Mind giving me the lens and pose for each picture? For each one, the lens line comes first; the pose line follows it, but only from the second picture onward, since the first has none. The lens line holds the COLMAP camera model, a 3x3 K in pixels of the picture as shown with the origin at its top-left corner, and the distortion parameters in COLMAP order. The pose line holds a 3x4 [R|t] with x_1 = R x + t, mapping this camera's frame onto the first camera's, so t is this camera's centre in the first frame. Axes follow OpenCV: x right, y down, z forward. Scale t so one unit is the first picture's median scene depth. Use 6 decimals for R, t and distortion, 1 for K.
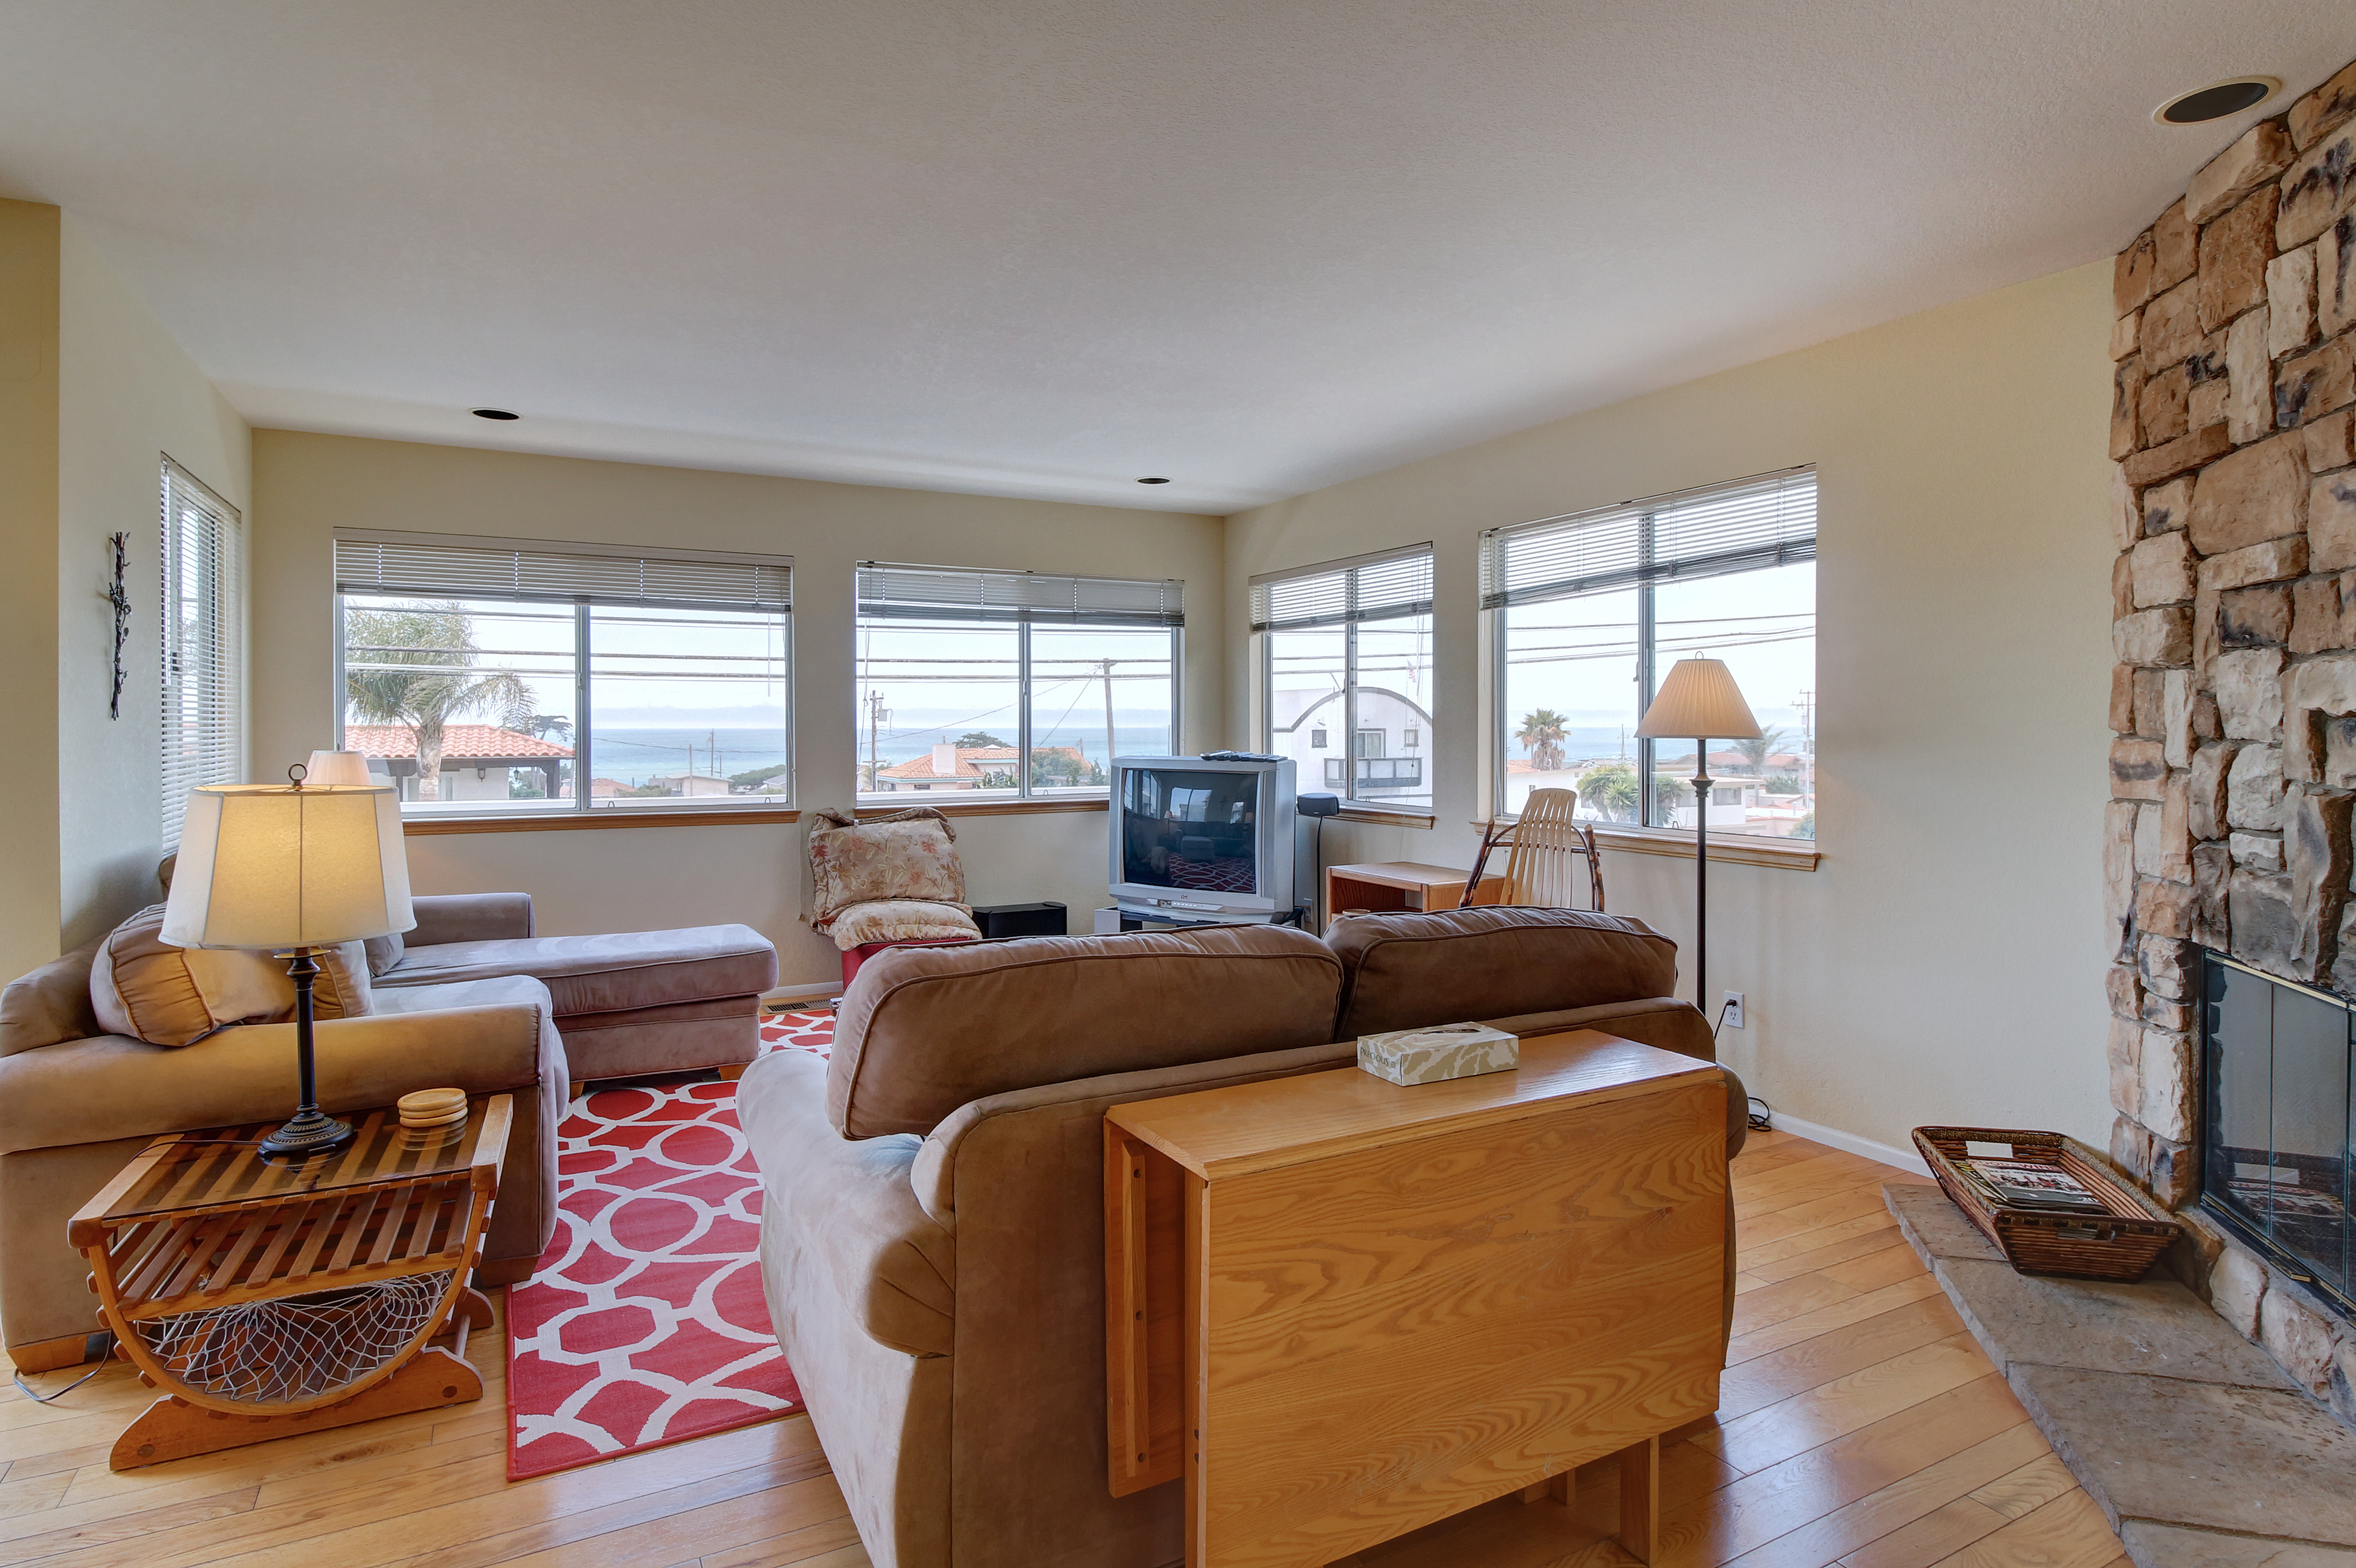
lens RADIAL K [[1255.1, 0, 1189.9], [0, 1255.1, 735.4], [0, 0, 1]] dist [0.000850, -0.000594]
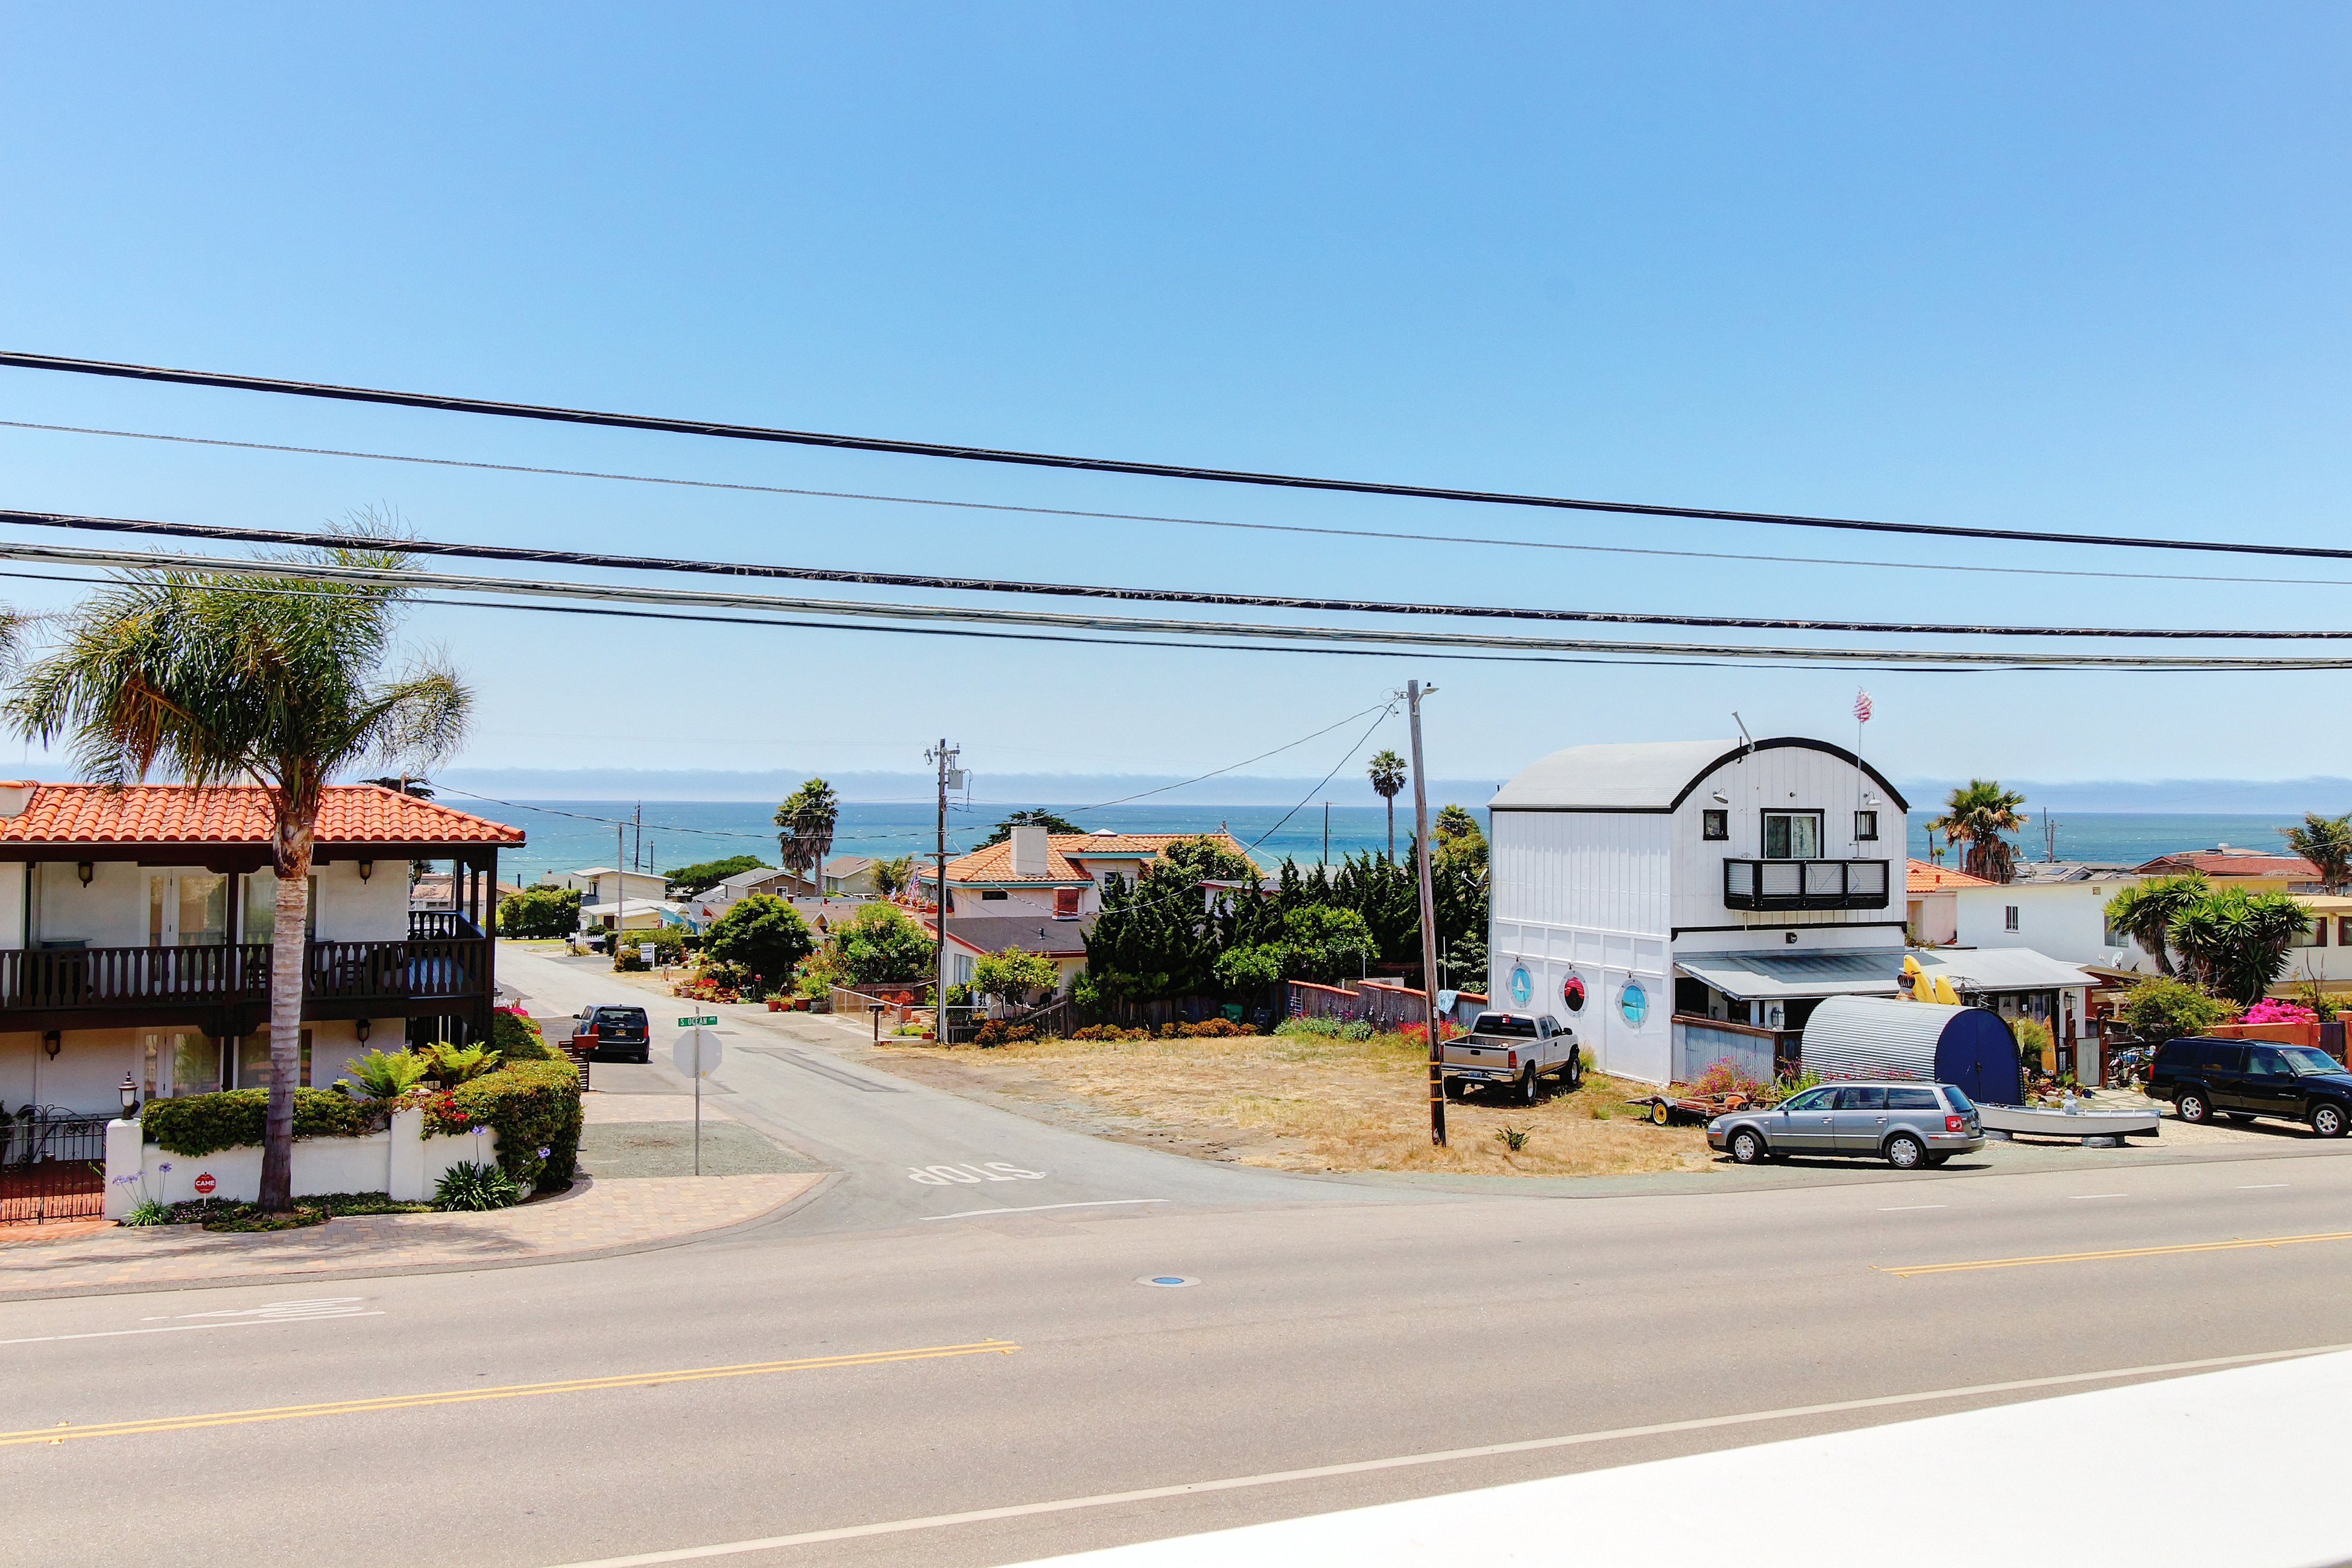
lens RADIAL K [[1874.1, 0, 1162.9], [0, 1874.1, 773.3], [0, 0, 1]] dist [0.012551, -0.003101]
pose [[0.996485, 0.006043, -0.083549, -1.579886], [-0.008137, 0.999661, -0.024741, 0.043980], [0.083371, 0.025334, 0.996197, 2.041872]]
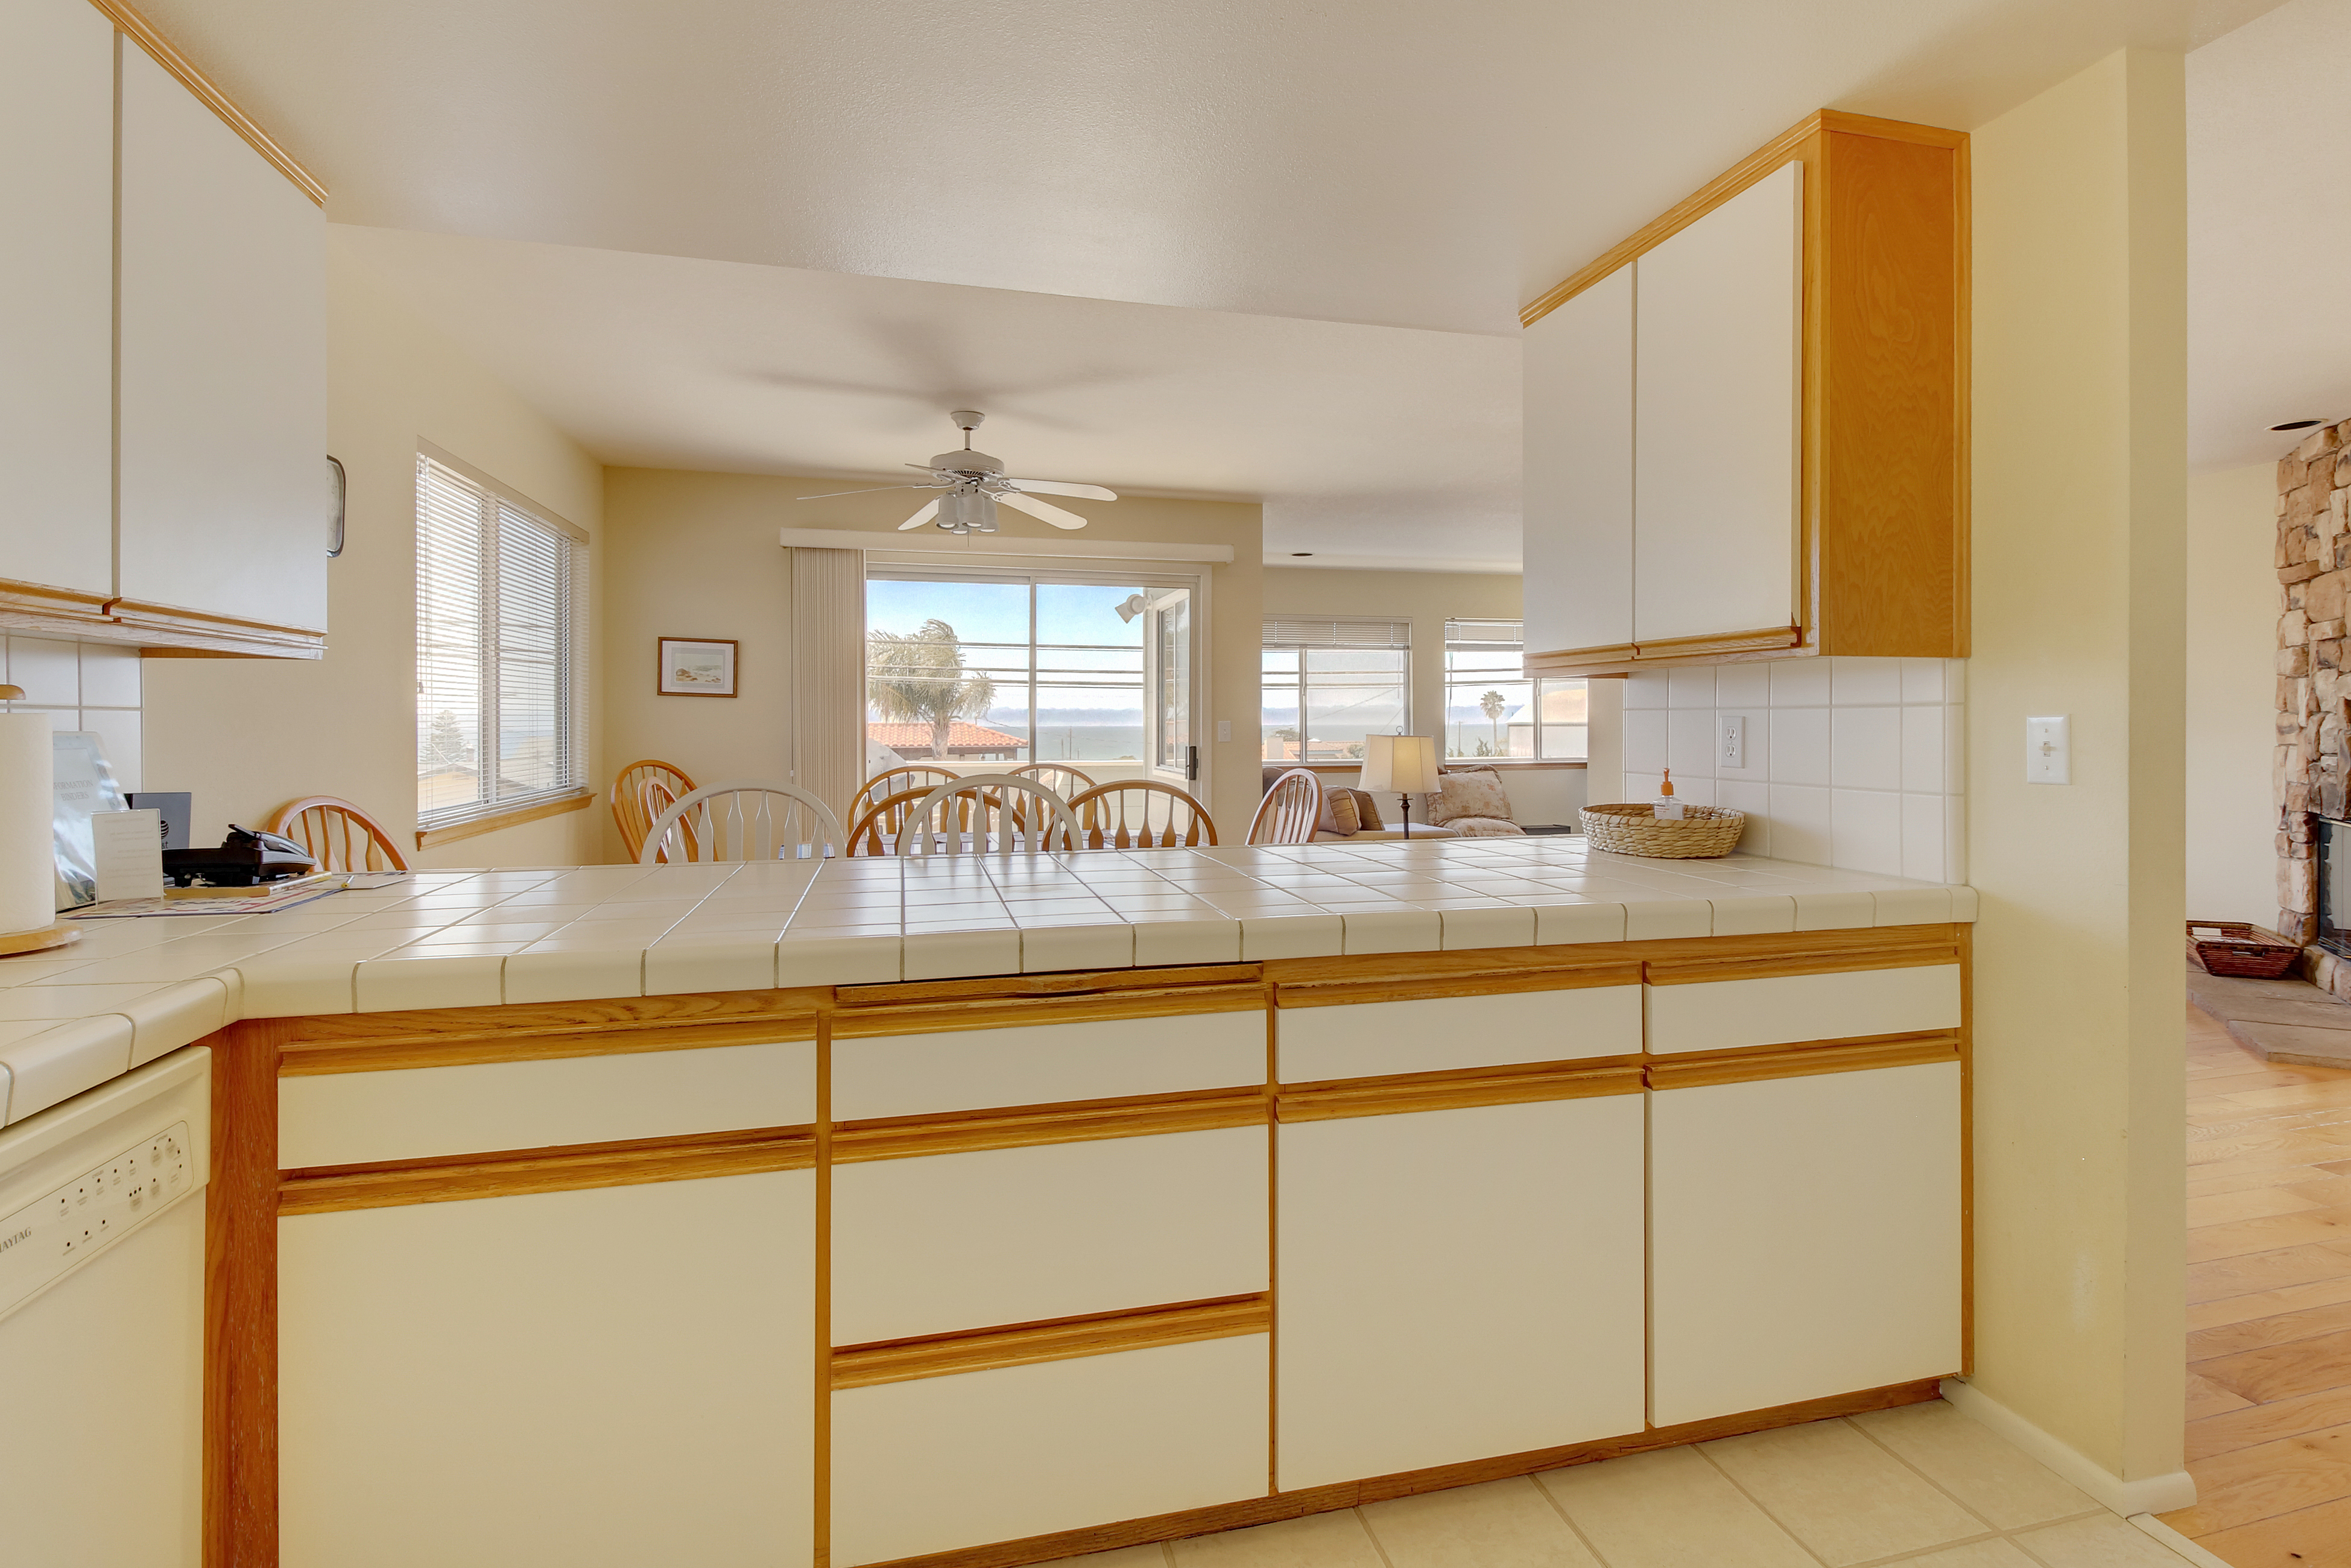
lens RADIAL K [[1114.3, 0, 1190.6], [0, 1114.3, 723.3], [0, 0, 1]] dist [0.012037, -0.004153]
pose [[0.969420, -0.004057, -0.245374, -0.490929], [0.002077, 0.999963, -0.008327, 0.030975], [0.245399, 0.007563, 0.969393, -1.159616]]
